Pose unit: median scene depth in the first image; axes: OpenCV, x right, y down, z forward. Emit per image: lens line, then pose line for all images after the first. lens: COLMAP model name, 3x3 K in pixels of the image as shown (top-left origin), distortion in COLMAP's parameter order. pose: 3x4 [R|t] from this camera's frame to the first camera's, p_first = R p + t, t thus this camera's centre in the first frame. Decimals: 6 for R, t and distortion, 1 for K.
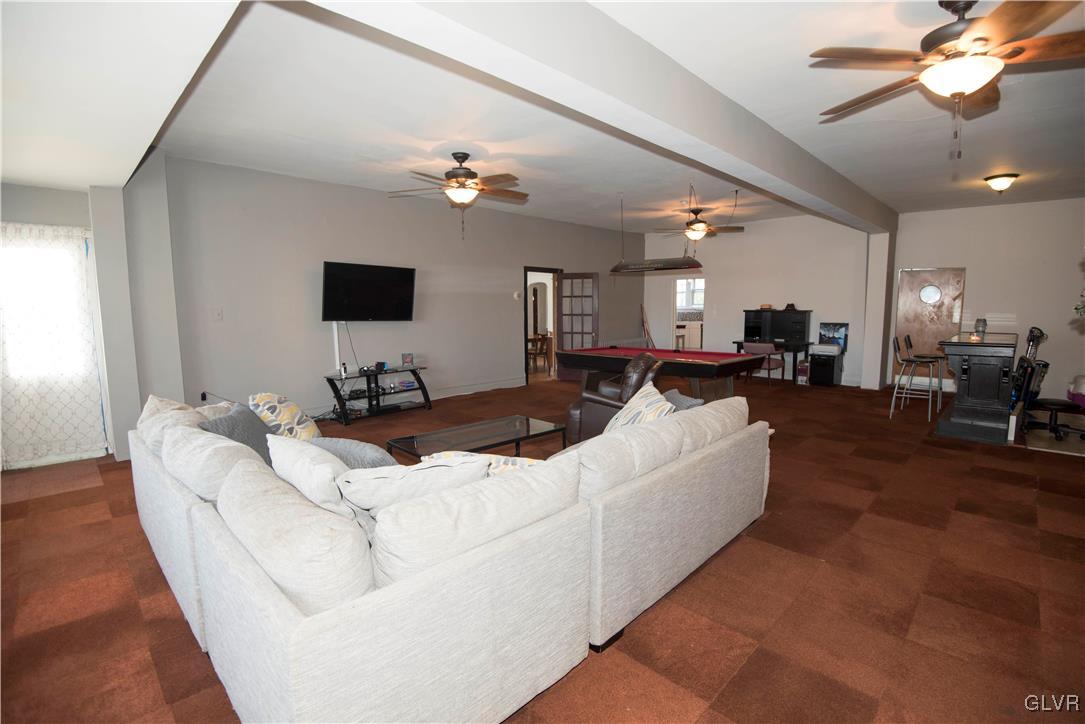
lens RADIAL K [[495.6, 0, 546.2], [0, 495.6, 358.1], [0, 0, 1]] dist [-0.022167, -0.006892]
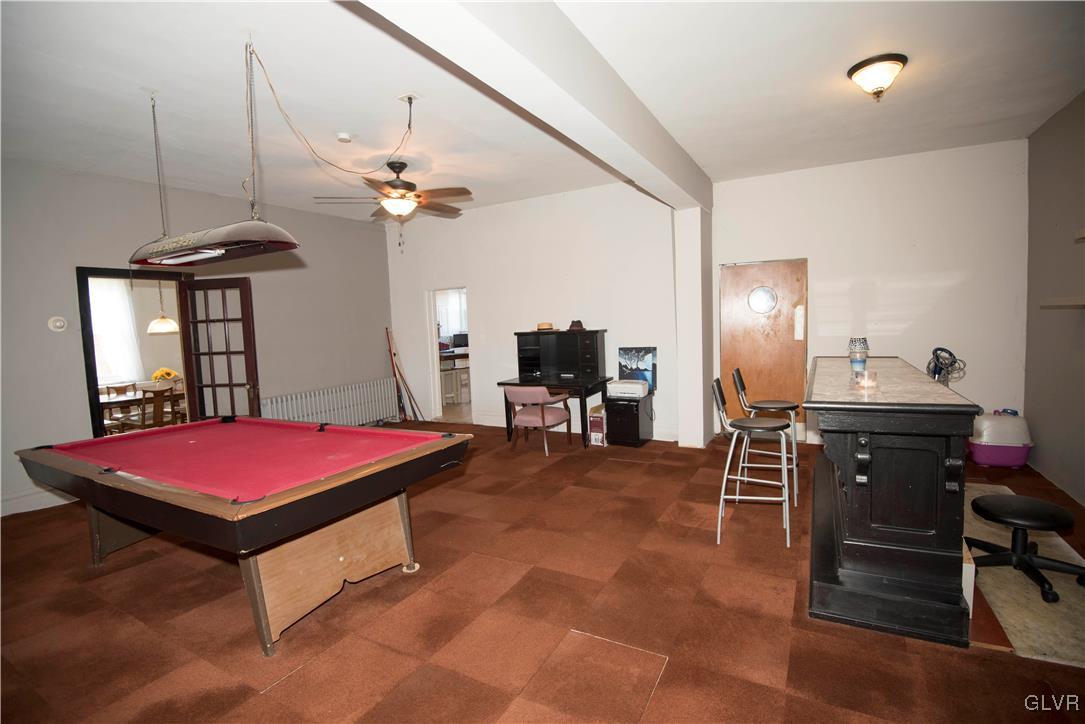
lens RADIAL K [[495.6, 0, 541.1], [0, 495.6, 361.9], [0, 0, 1]] dist [-0.022167, -0.006892]
pose [[0.964639, -0.053241, 0.258140, 0.288026], [0.062821, 0.997603, -0.029000, -0.040768], [-0.255977, 0.044191, 0.965672, 0.389909]]
